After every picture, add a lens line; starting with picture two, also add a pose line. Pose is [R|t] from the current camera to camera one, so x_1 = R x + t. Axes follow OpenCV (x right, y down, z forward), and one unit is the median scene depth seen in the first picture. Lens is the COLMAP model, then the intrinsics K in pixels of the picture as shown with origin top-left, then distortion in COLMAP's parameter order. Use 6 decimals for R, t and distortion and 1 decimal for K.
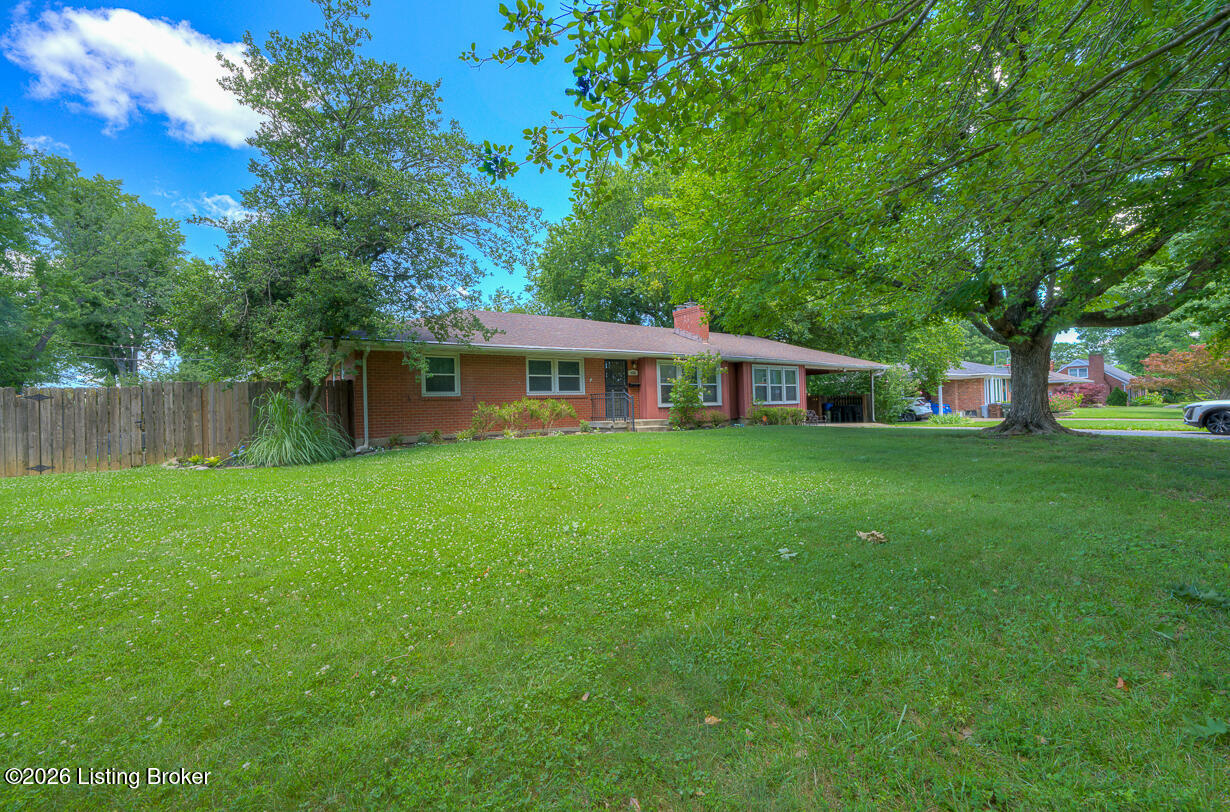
lens RADIAL K [[493.8, 0, 615.0], [0, 493.8, 406.0], [0, 0, 1]] dist [-0.000725, -0.000061]
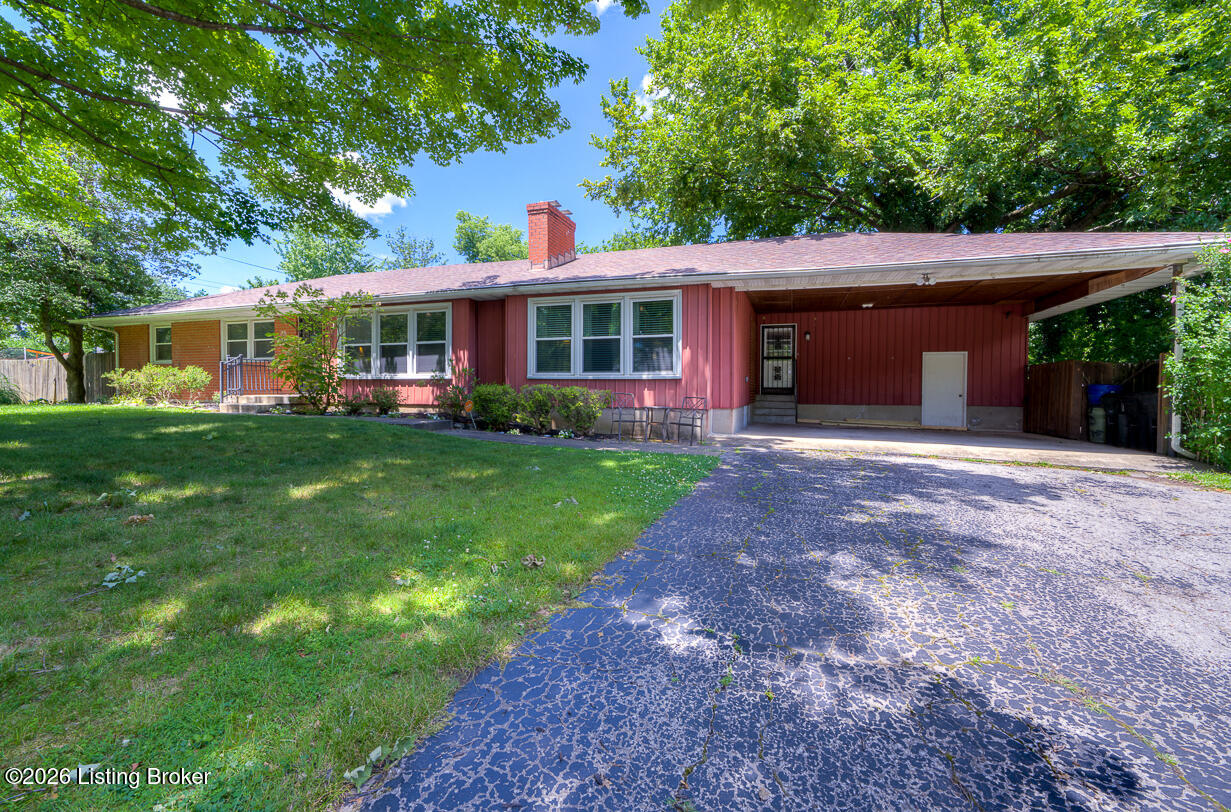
lens RADIAL K [[516.1, 0, 603.2], [0, 516.1, 400.4], [0, 0, 1]] dist [-0.001555, -0.000344]
pose [[0.578359, 0.043731, -0.814609, 0.766034], [-0.020576, 0.999026, 0.039023, -0.003005], [0.815523, -0.005808, 0.578696, 0.771469]]
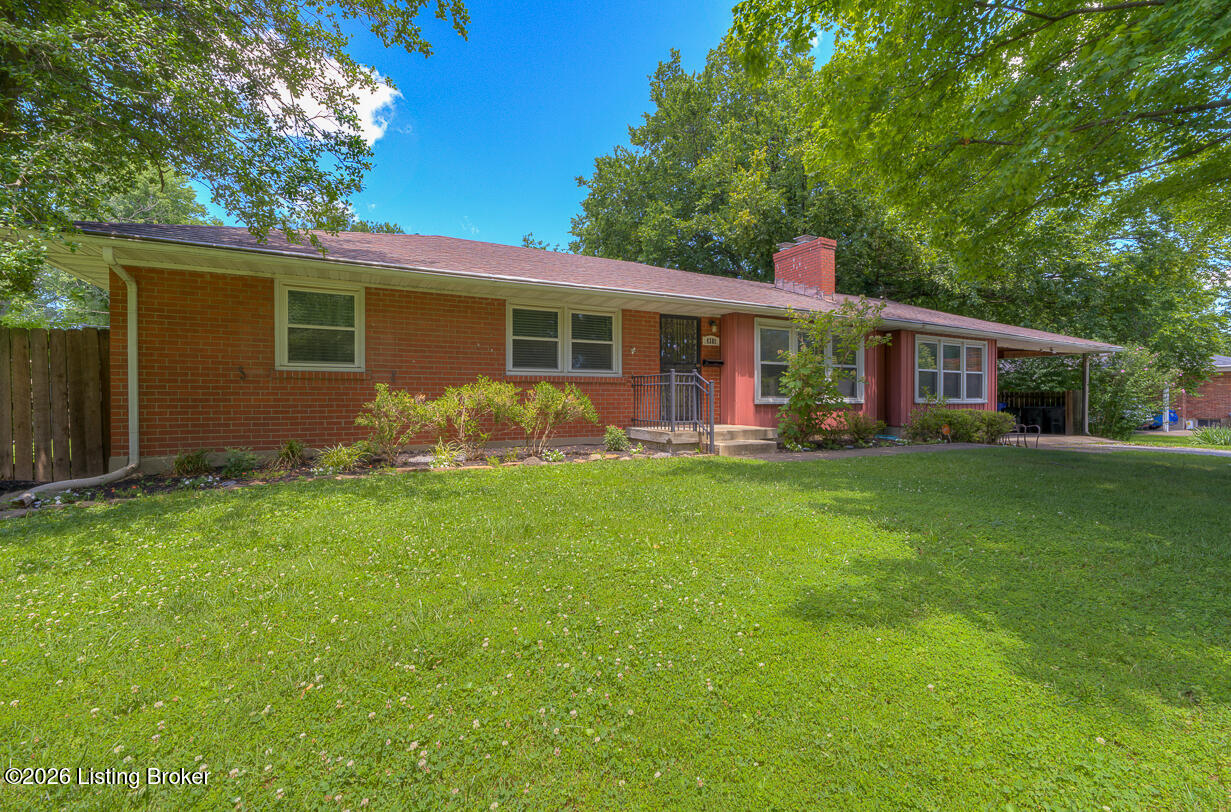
lens RADIAL K [[501.6, 0, 610.8], [0, 501.6, 402.7], [0, 0, 1]] dist [-0.001138, -0.000182]
pose [[0.990296, 0.031148, -0.135436, 0.002941], [-0.029022, 0.999423, 0.017644, -0.003513], [0.135907, -0.013542, 0.990629, 0.367895]]
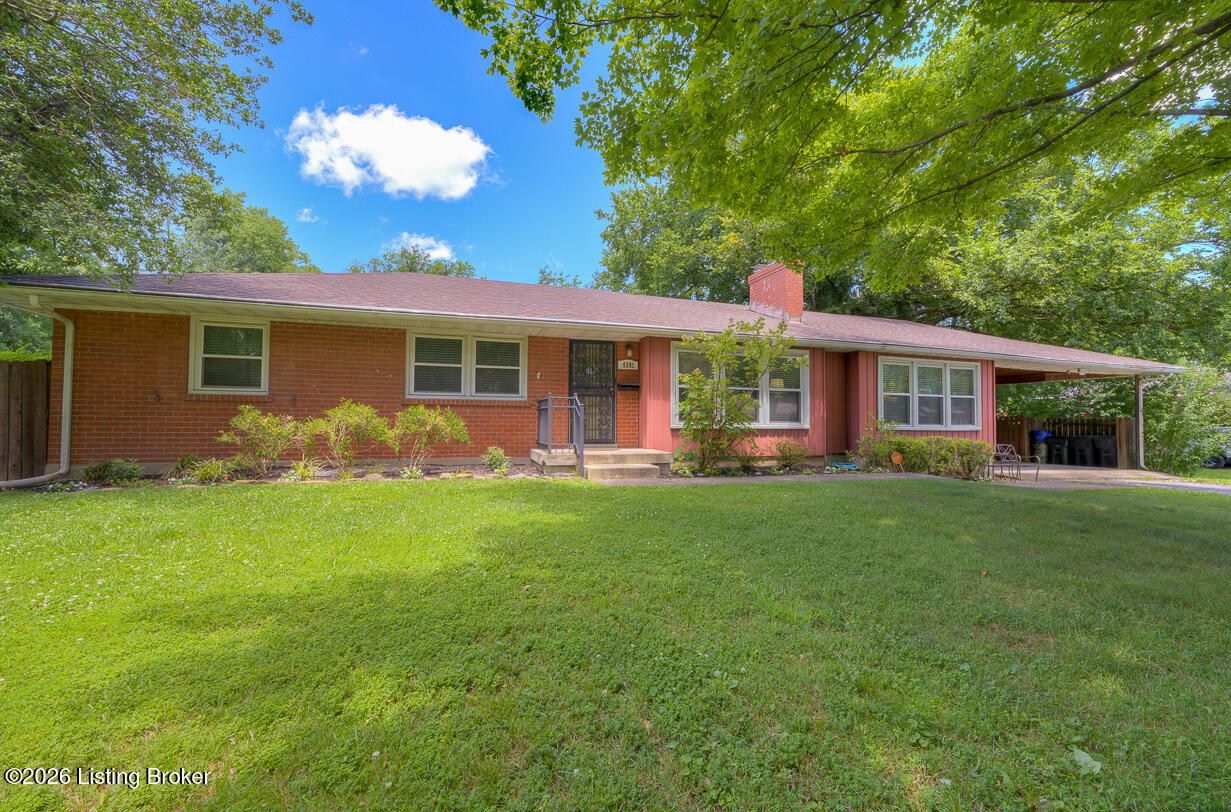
lens RADIAL K [[494.2, 0, 615.5], [0, 494.2, 406.0], [0, 0, 1]] dist [-0.000725, -0.000061]
pose [[0.955007, 0.028509, -0.295210, 0.165242], [-0.035984, 0.999154, -0.019918, -0.007593], [0.294393, 0.029645, 0.955225, 0.399442]]
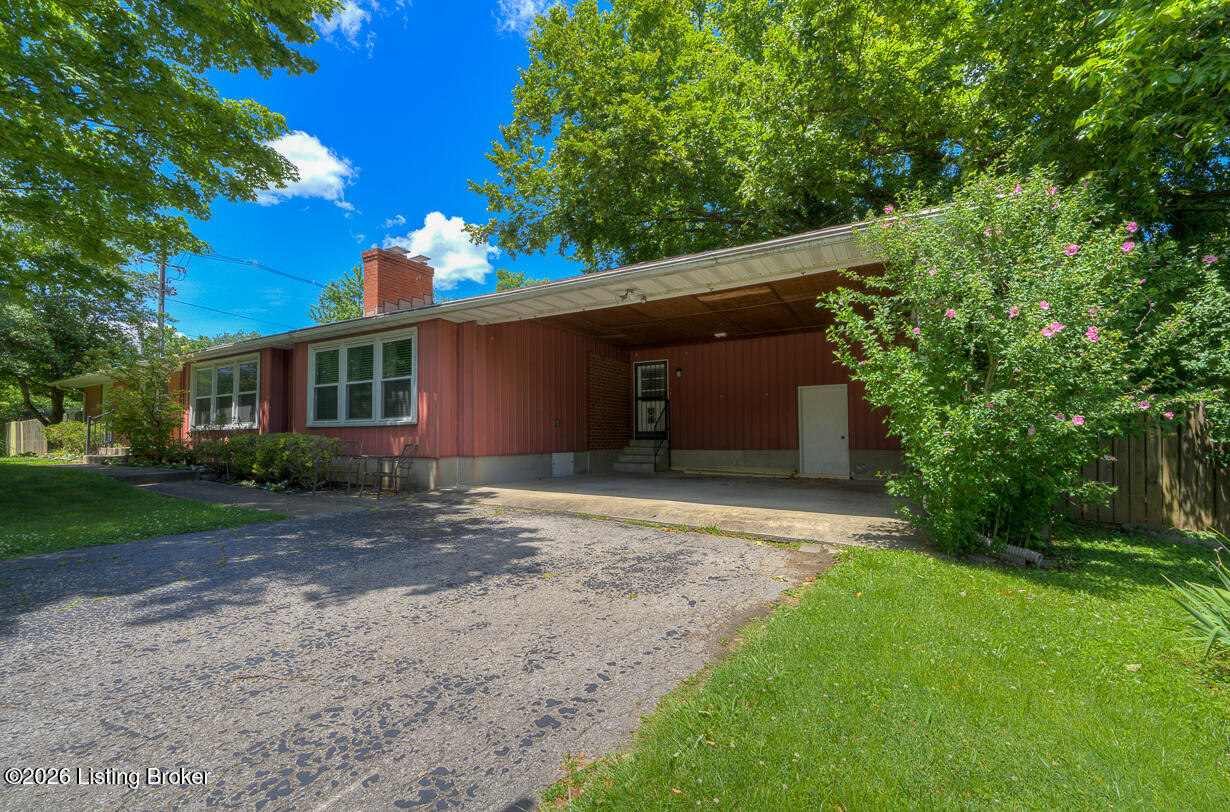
lens RADIAL K [[506.7, 0, 614.2], [0, 506.7, 411.6], [0, 0, 1]] dist [0.000571, 0.000075]
pose [[0.424887, -0.025398, -0.904890, 0.873597], [-0.001319, 0.999588, -0.028676, -0.004276], [0.905245, 0.013377, 0.424679, 1.079022]]
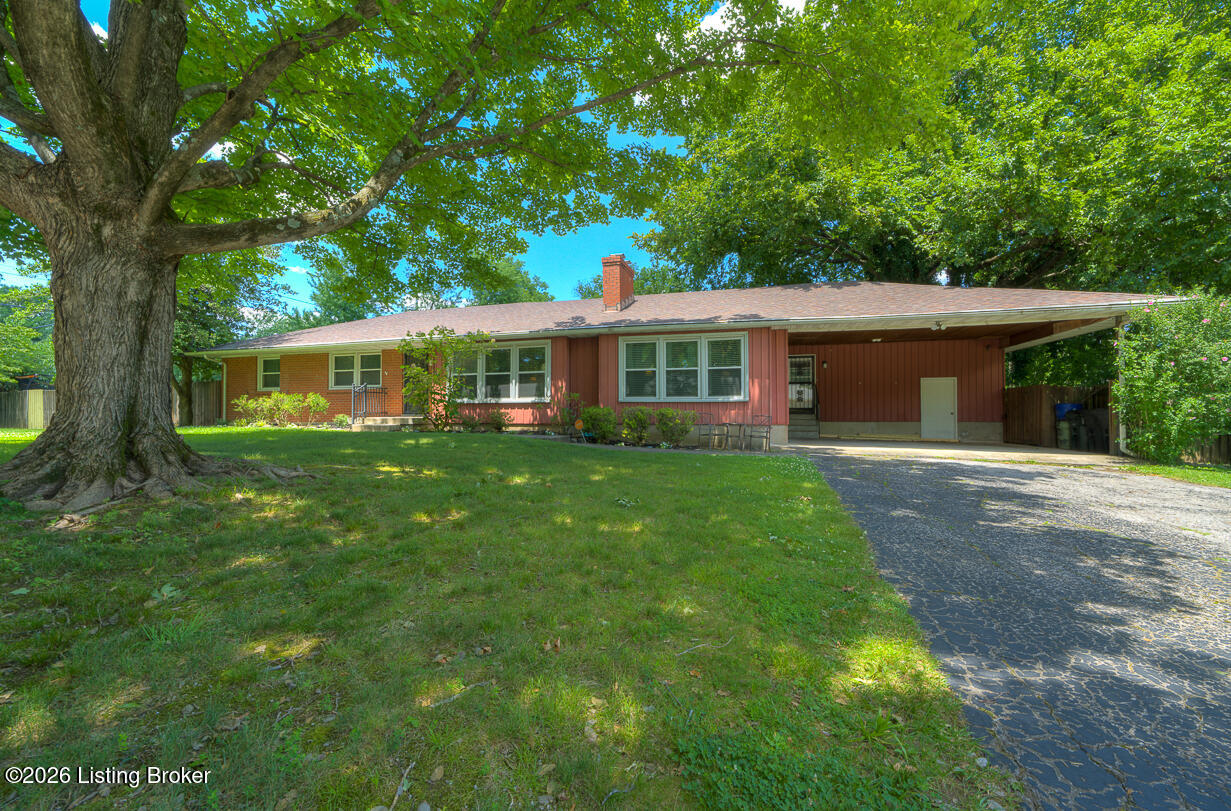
lens RADIAL K [[501.6, 0, 610.8], [0, 501.6, 402.2], [0, 0, 1]] dist [-0.001138, -0.000182]
pose [[0.614446, 0.007490, -0.788923, 0.783312], [-0.014030, 0.999901, -0.001435, -0.001496], [0.788834, 0.011950, 0.614490, 0.616235]]
